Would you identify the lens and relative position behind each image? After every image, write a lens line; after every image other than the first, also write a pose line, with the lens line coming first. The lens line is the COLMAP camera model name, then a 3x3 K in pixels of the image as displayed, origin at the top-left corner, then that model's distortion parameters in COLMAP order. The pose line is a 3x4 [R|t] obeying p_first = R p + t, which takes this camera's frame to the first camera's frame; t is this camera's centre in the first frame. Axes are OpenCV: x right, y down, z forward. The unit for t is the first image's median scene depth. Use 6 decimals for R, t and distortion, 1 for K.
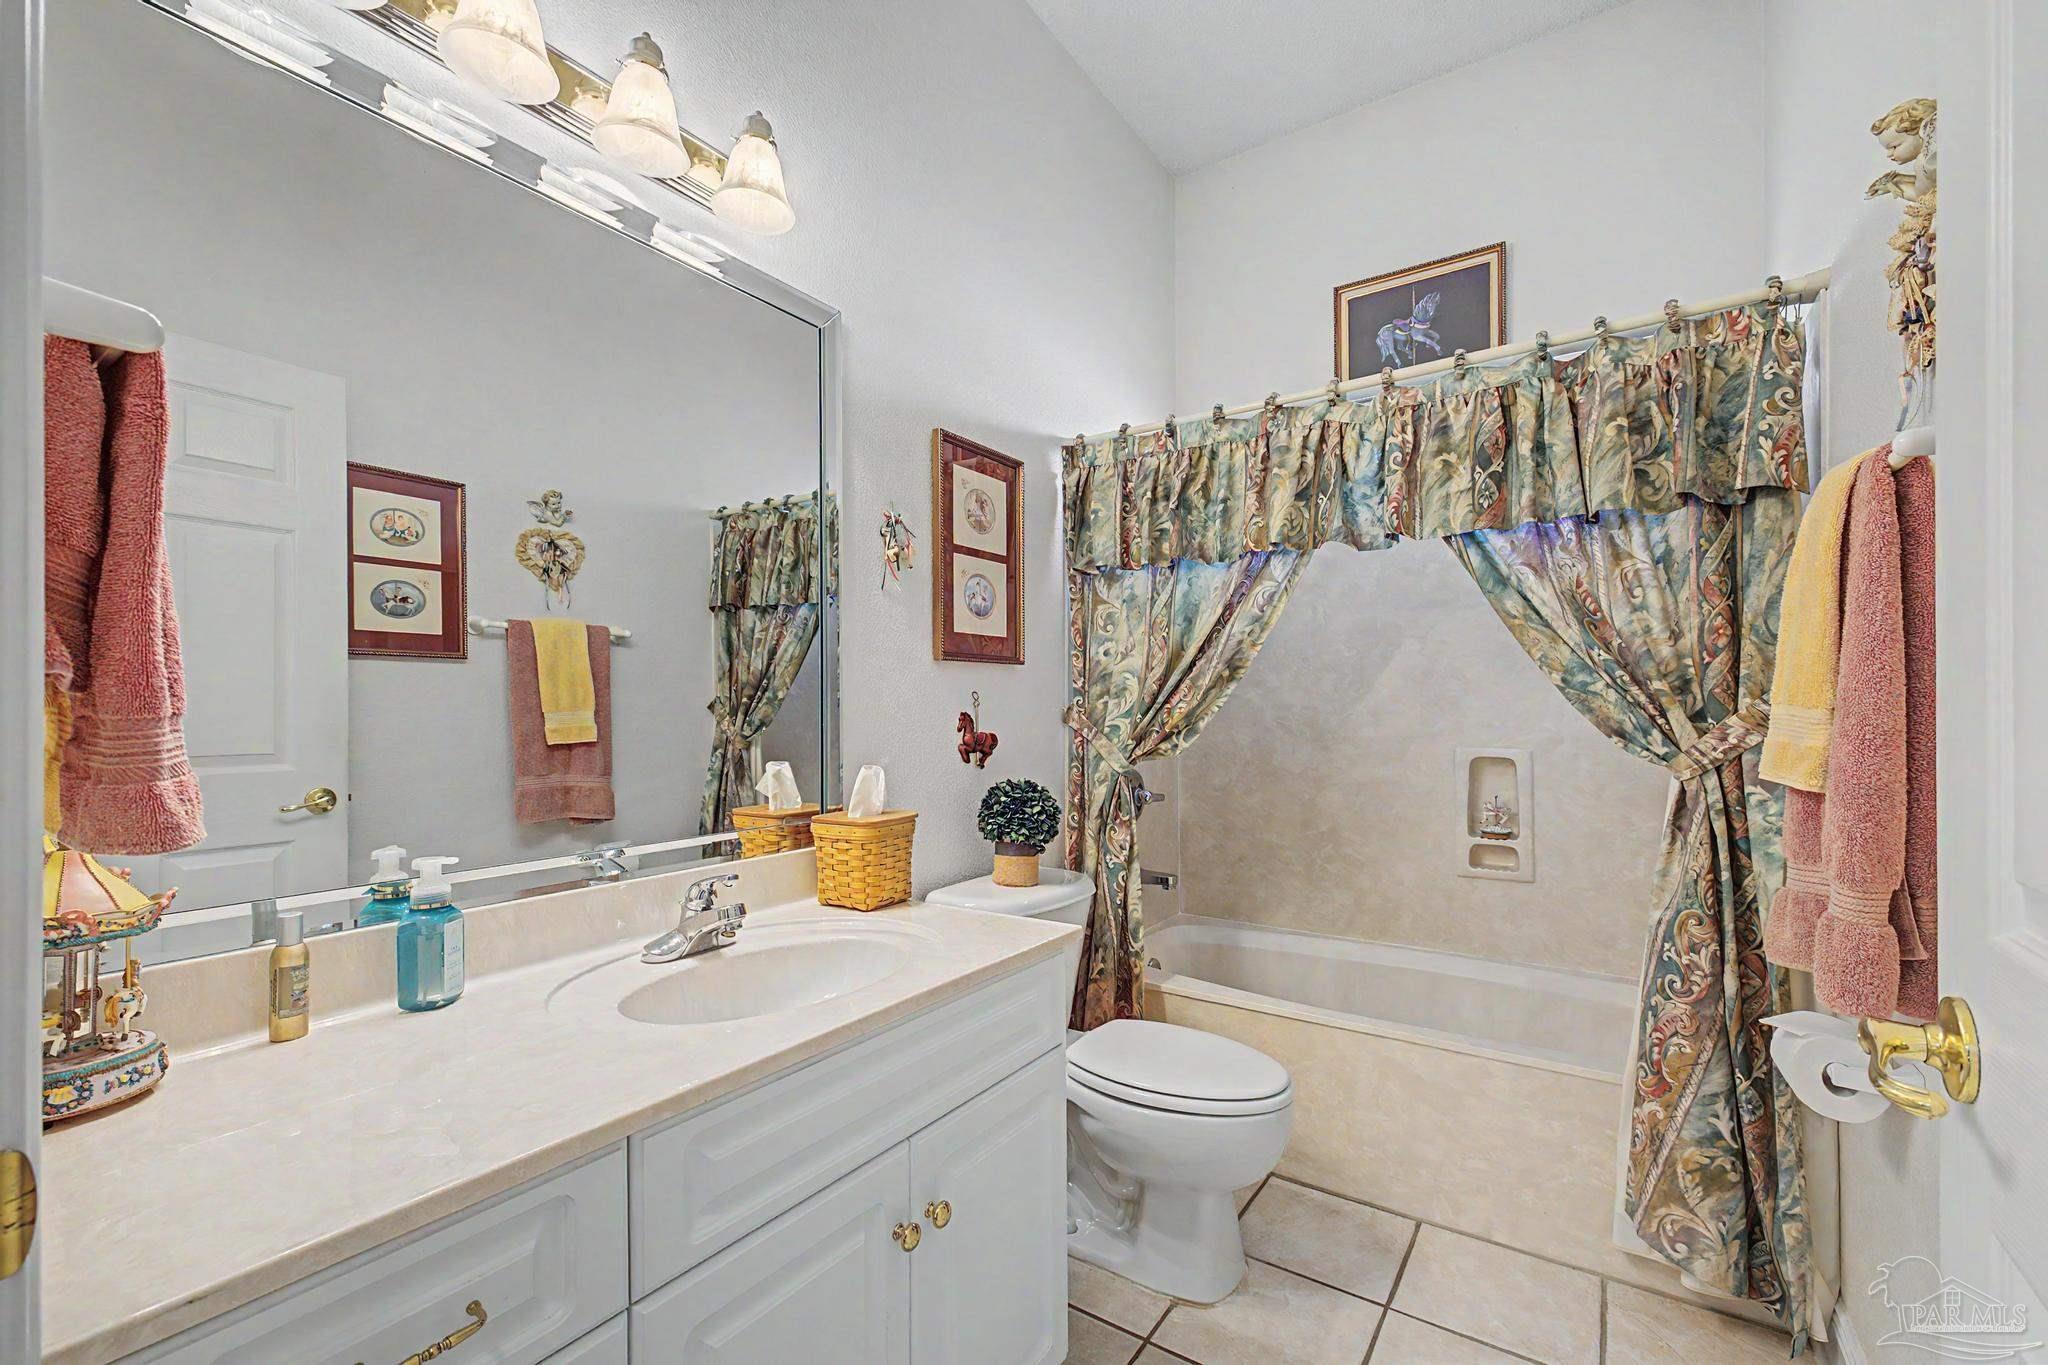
lens RADIAL K [[871.4, 0, 1007.8], [0, 871.4, 700.1], [0, 0, 1]] dist [0.005979, -0.001480]
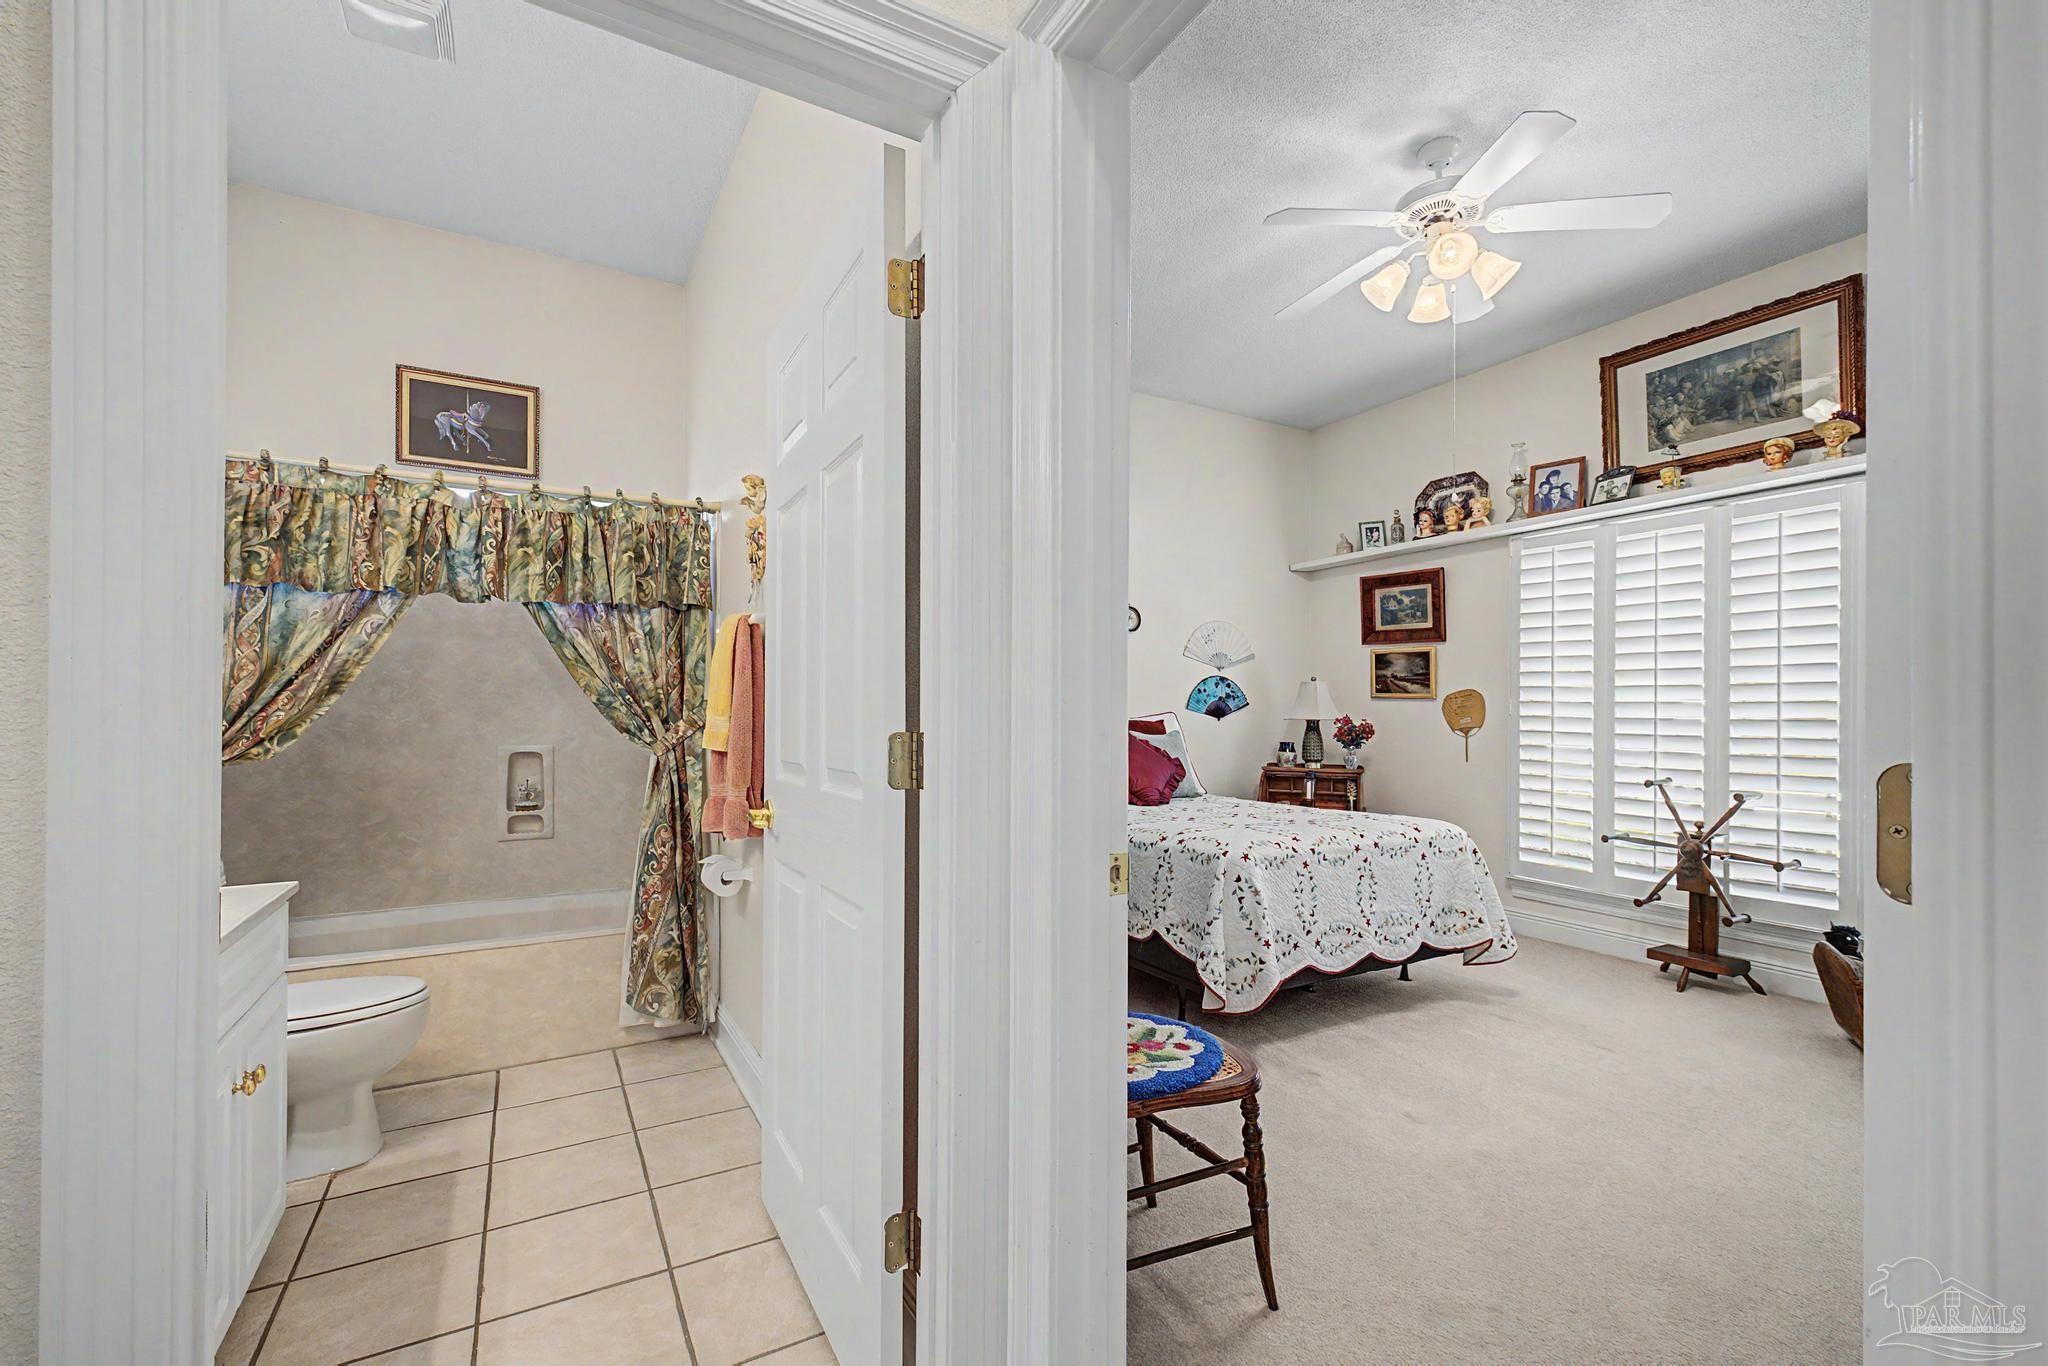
lens RADIAL K [[871.4, 0, 1018.1], [0, 871.4, 711.2], [0, 0, 1]] dist [0.005979, -0.001480]
pose [[0.432512, 0.008118, 0.901592, -0.516475], [-0.009724, 0.999943, -0.004339, -0.001637], [-0.901576, -0.006890, 0.432567, -0.444106]]
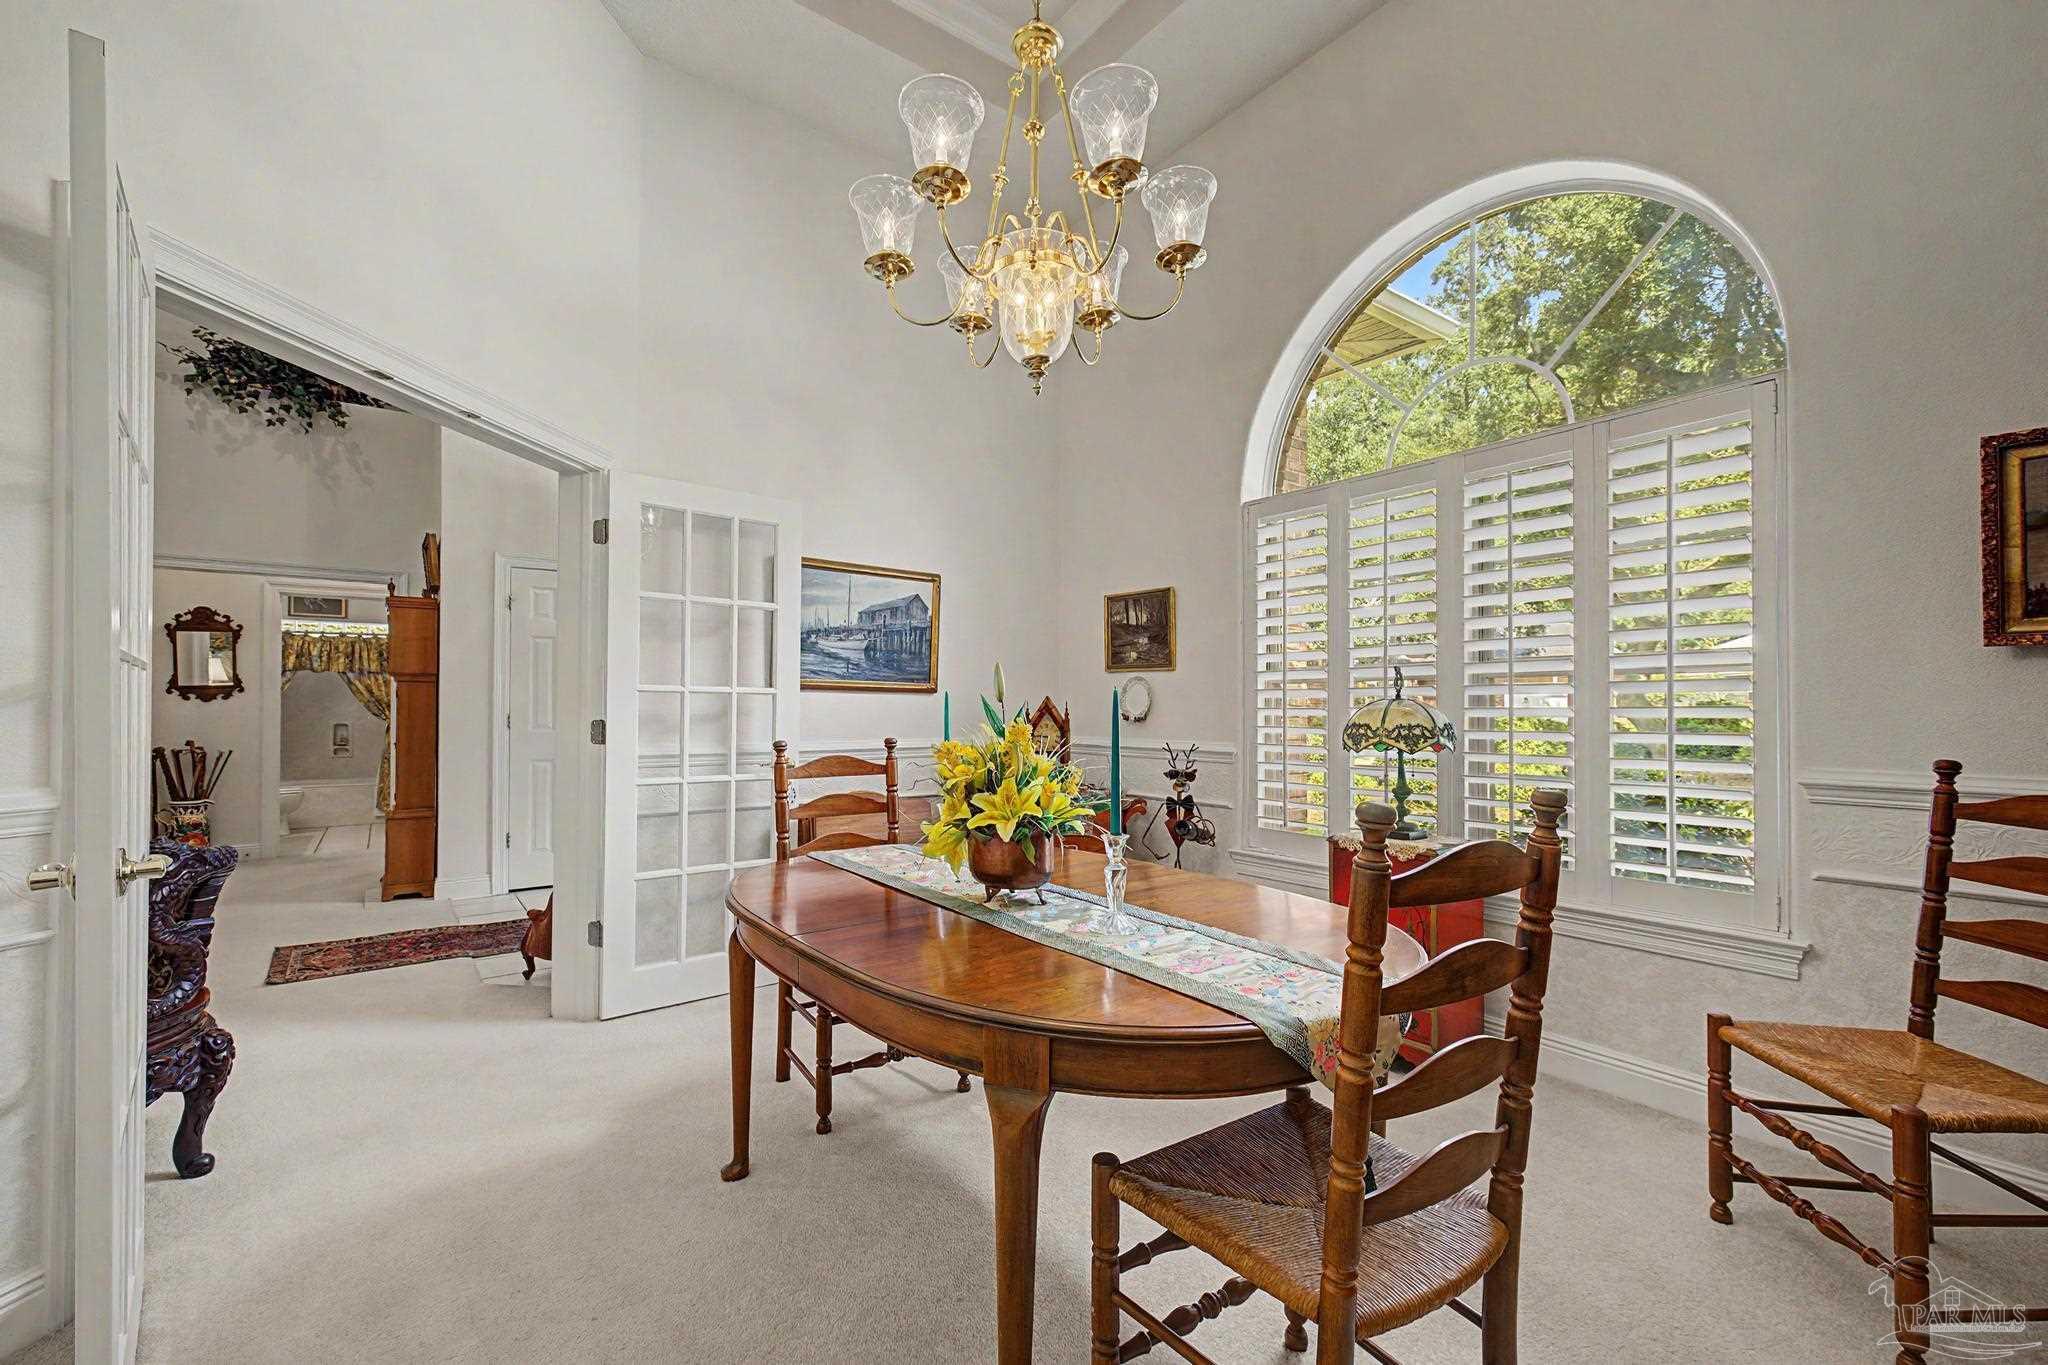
lens RADIAL K [[871.4, 0, 1016.5], [0, 871.4, 698.0], [0, 0, 1]] dist [0.005979, -0.001480]
pose [[0.331055, 0.010413, 0.943554, -2.766808], [-0.007631, 0.999936, -0.008358, -0.045108], [-0.943580, -0.004433, 0.331114, -4.053970]]
